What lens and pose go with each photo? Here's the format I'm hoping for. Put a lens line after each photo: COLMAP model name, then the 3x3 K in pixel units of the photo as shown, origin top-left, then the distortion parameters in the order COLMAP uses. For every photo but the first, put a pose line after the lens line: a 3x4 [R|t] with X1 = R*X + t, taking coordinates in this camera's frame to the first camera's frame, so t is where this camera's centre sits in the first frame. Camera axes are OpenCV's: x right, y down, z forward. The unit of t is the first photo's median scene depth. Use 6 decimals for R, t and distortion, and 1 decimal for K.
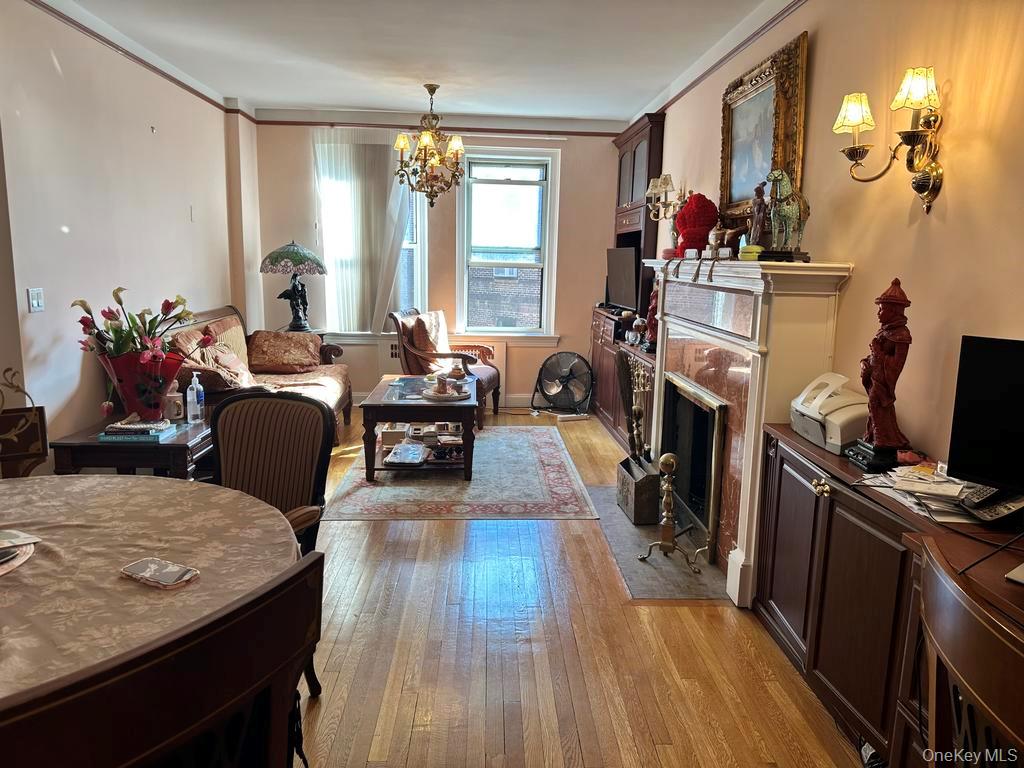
lens RADIAL K [[716.6, 0, 512.9], [0, 716.6, 384.6], [0, 0, 1]] dist [0.021239, -0.034104]
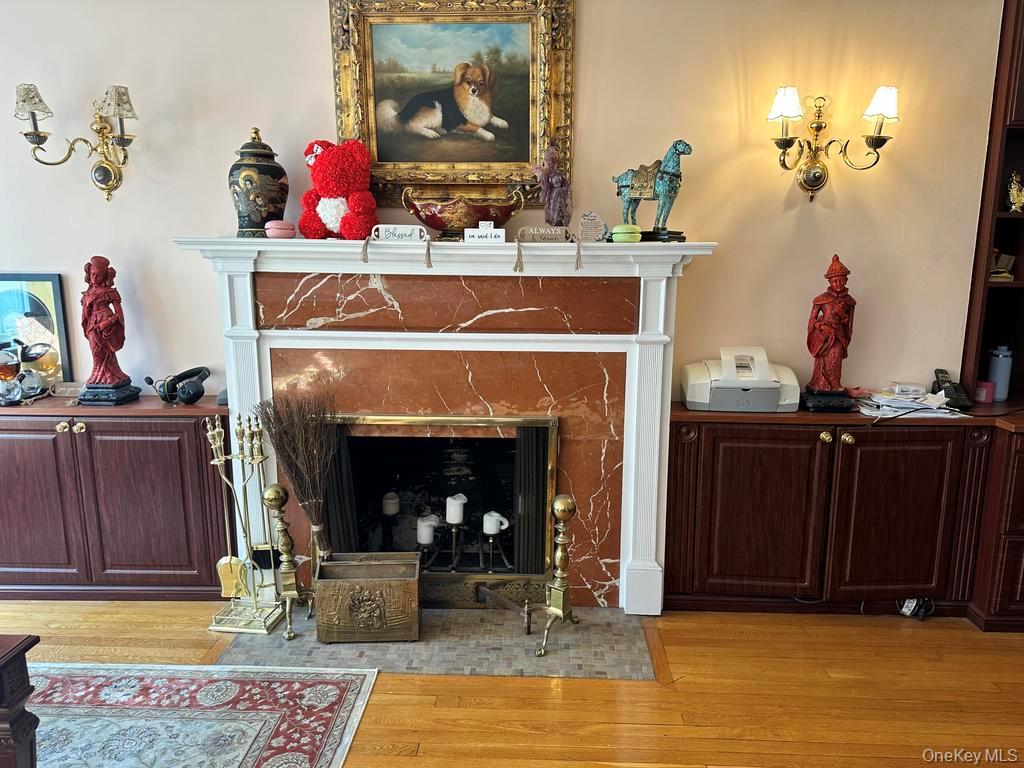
lens RADIAL K [[716.6, 0, 512.1], [0, 716.6, 383.4], [0, 0, 1]] dist [0.021239, -0.034104]
pose [[0.089529, -0.201357, 0.975418, -0.721483], [0.175652, 0.967192, 0.183537, -0.244082], [-0.980373, 0.154902, 0.121960, 1.354013]]
